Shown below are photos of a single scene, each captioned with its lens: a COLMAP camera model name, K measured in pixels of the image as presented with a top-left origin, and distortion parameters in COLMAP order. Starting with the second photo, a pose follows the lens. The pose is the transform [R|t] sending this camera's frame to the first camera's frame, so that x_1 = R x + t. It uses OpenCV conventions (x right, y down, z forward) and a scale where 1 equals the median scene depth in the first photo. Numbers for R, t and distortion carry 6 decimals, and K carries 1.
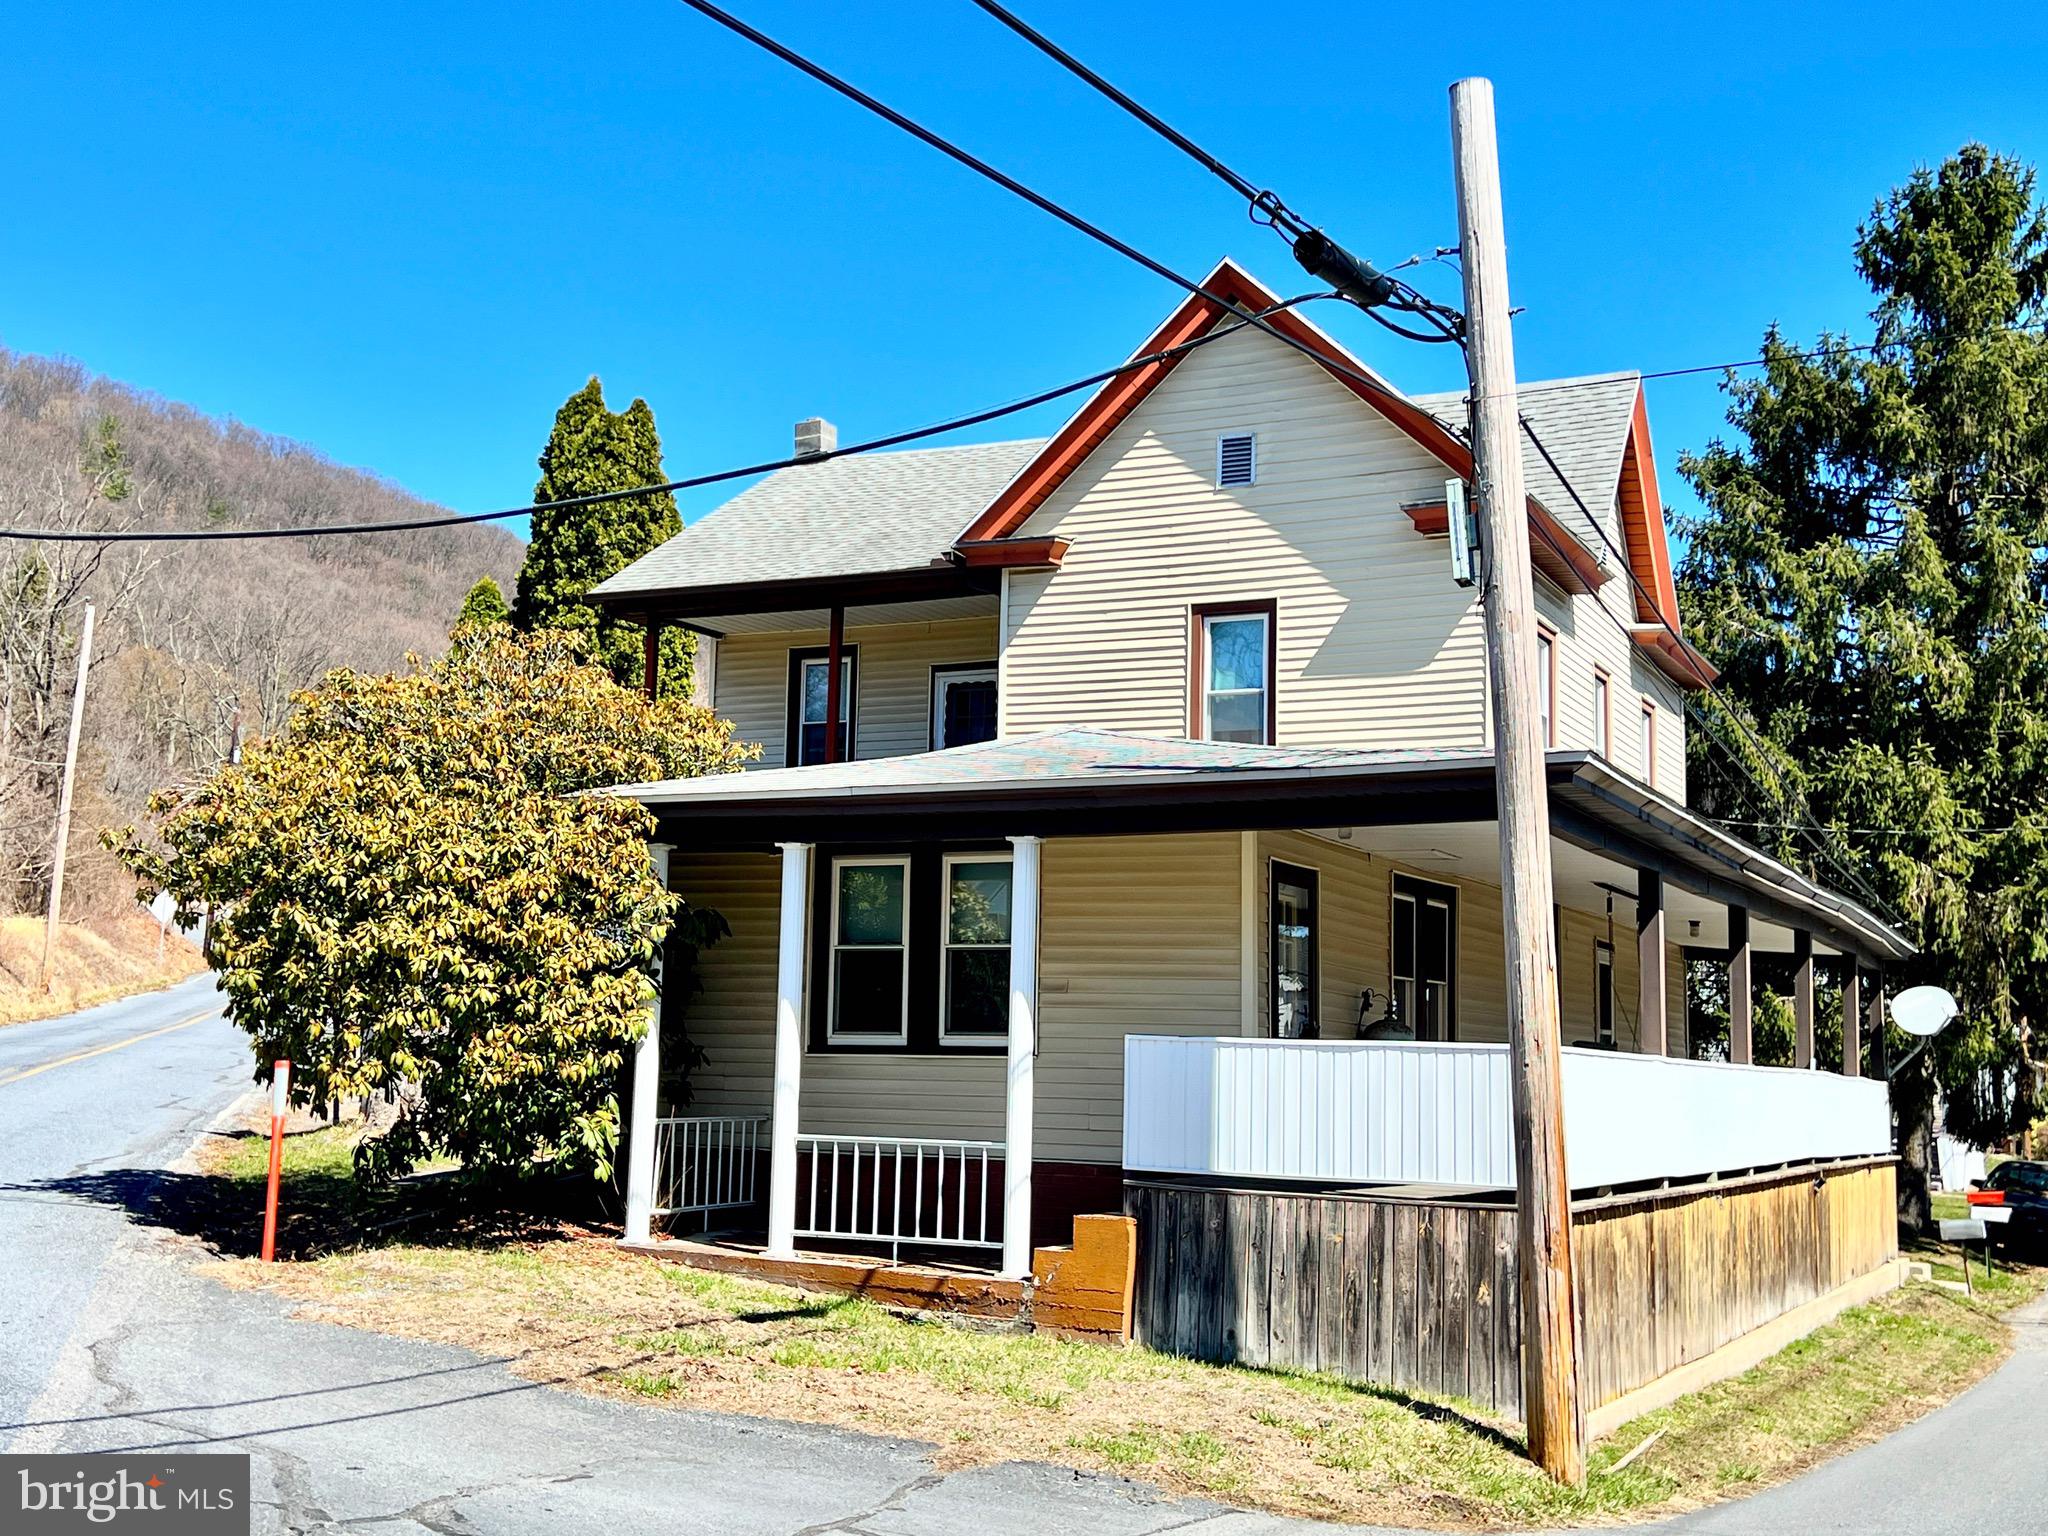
lens RADIAL K [[2346.8, 0, 1022.0], [0, 2346.8, 751.3], [0, 0, 1]] dist [0.022051, 0.000000]
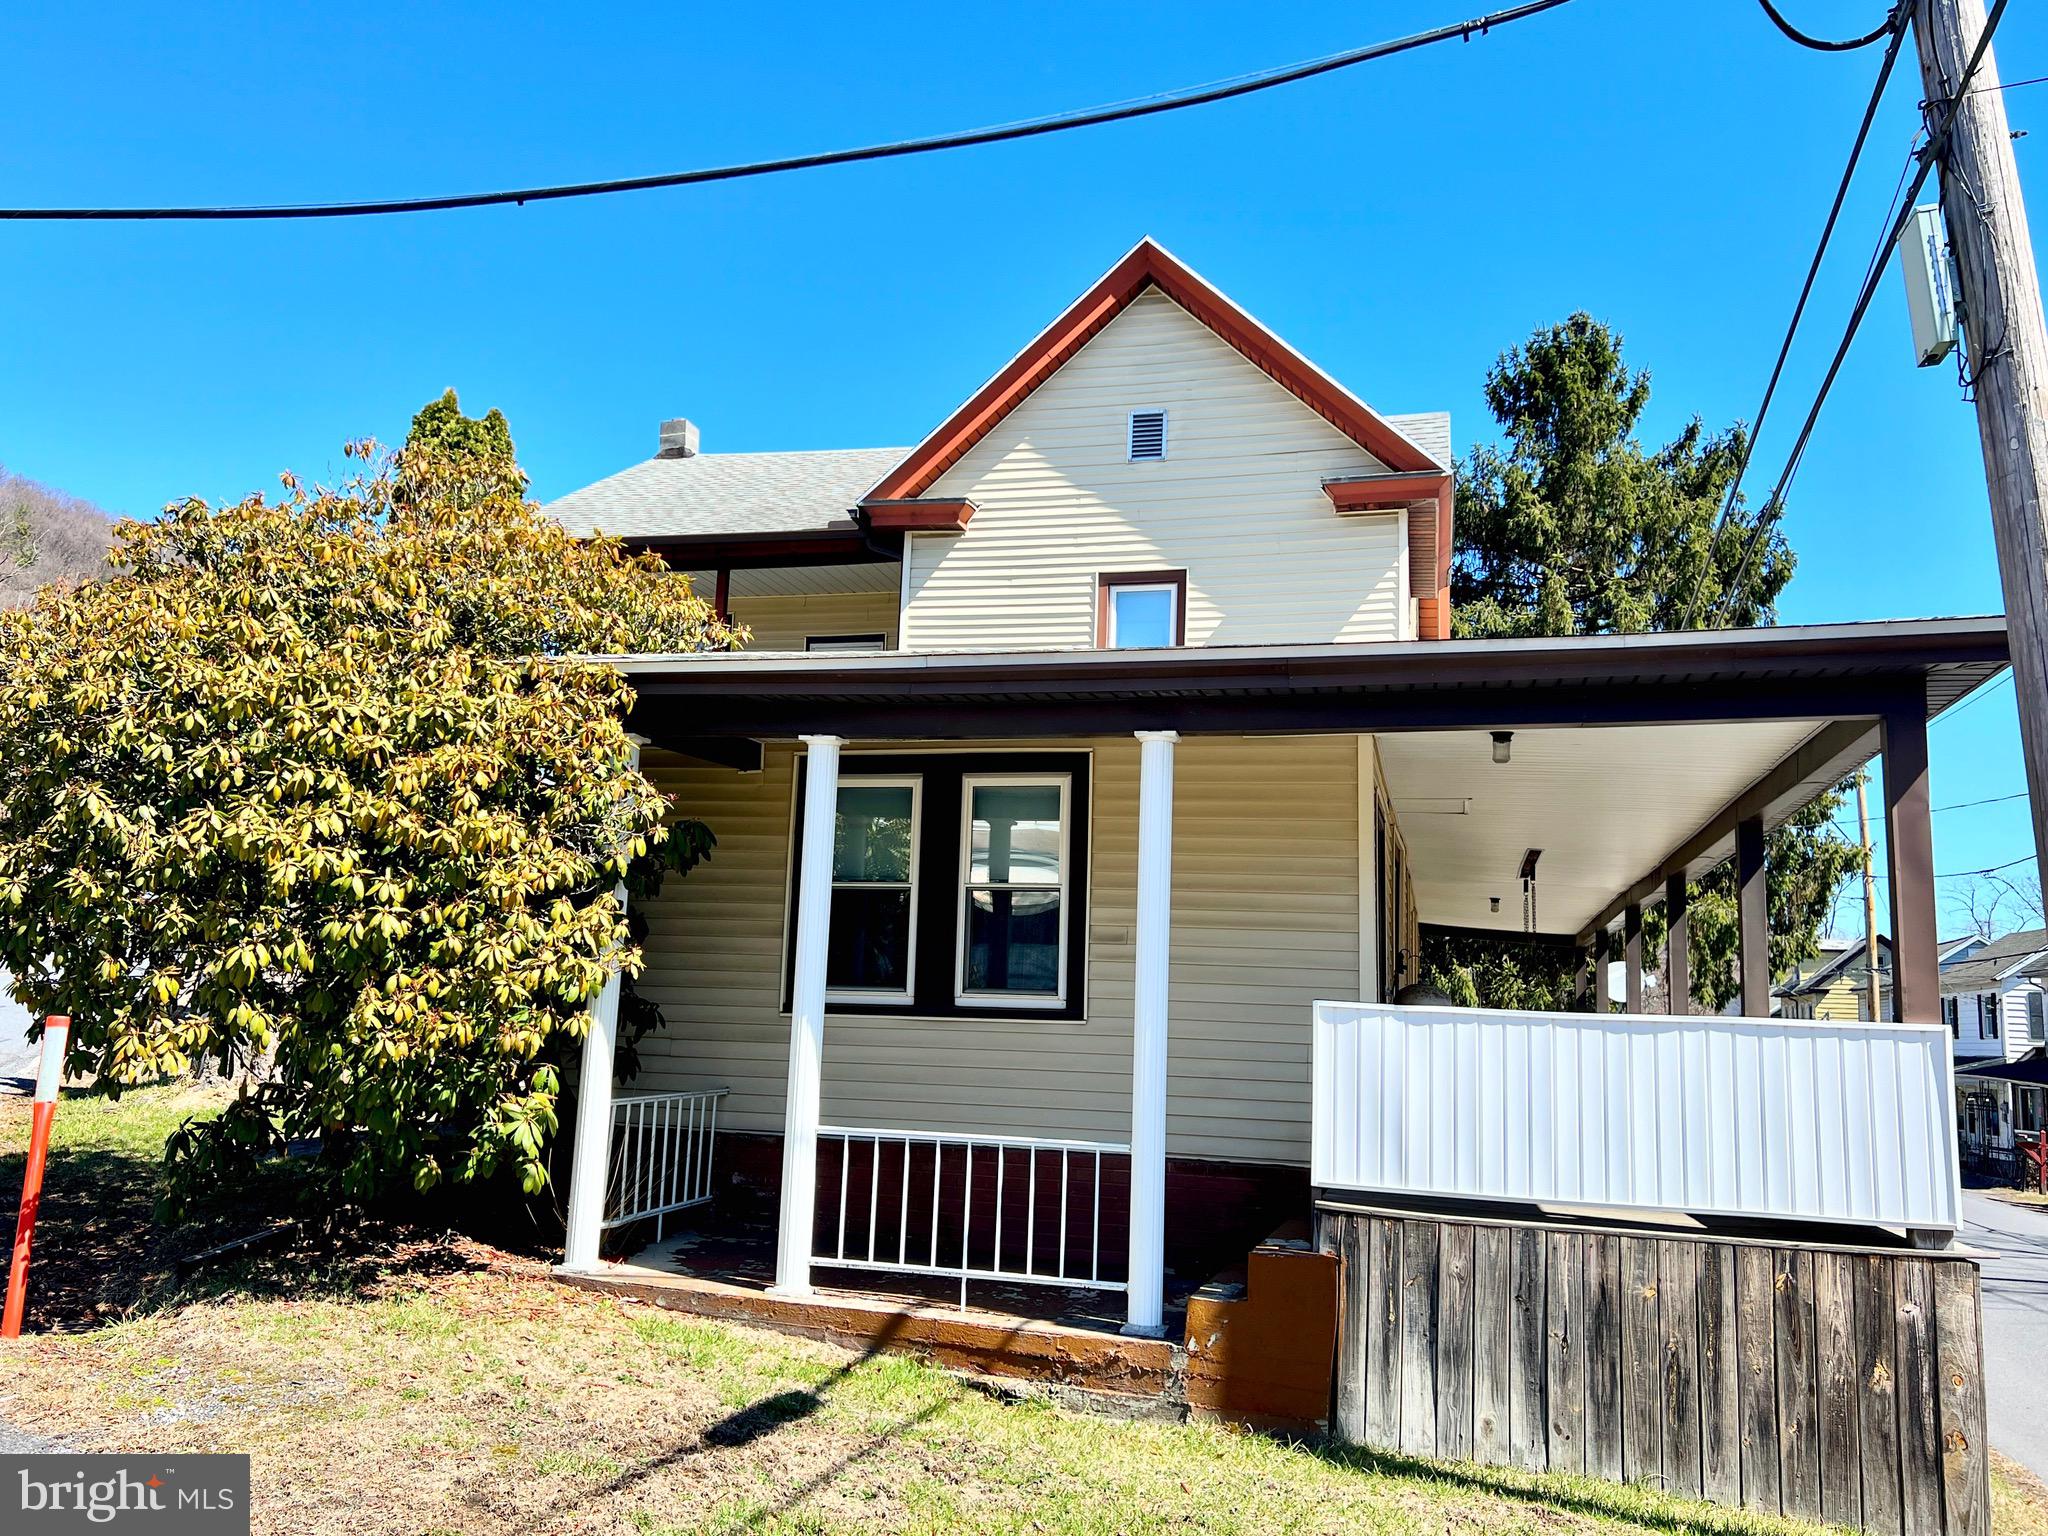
lens RADIAL K [[1592.7, 0, 1028.5], [0, 1592.7, 784.9], [0, 0, 1]] dist [0.030423, -0.046295]
pose [[0.980006, 0.043234, 0.194216, -0.132054], [-0.041668, 0.999058, -0.012146, 0.058788], [-0.194558, 0.003811, 0.980884, 0.488906]]
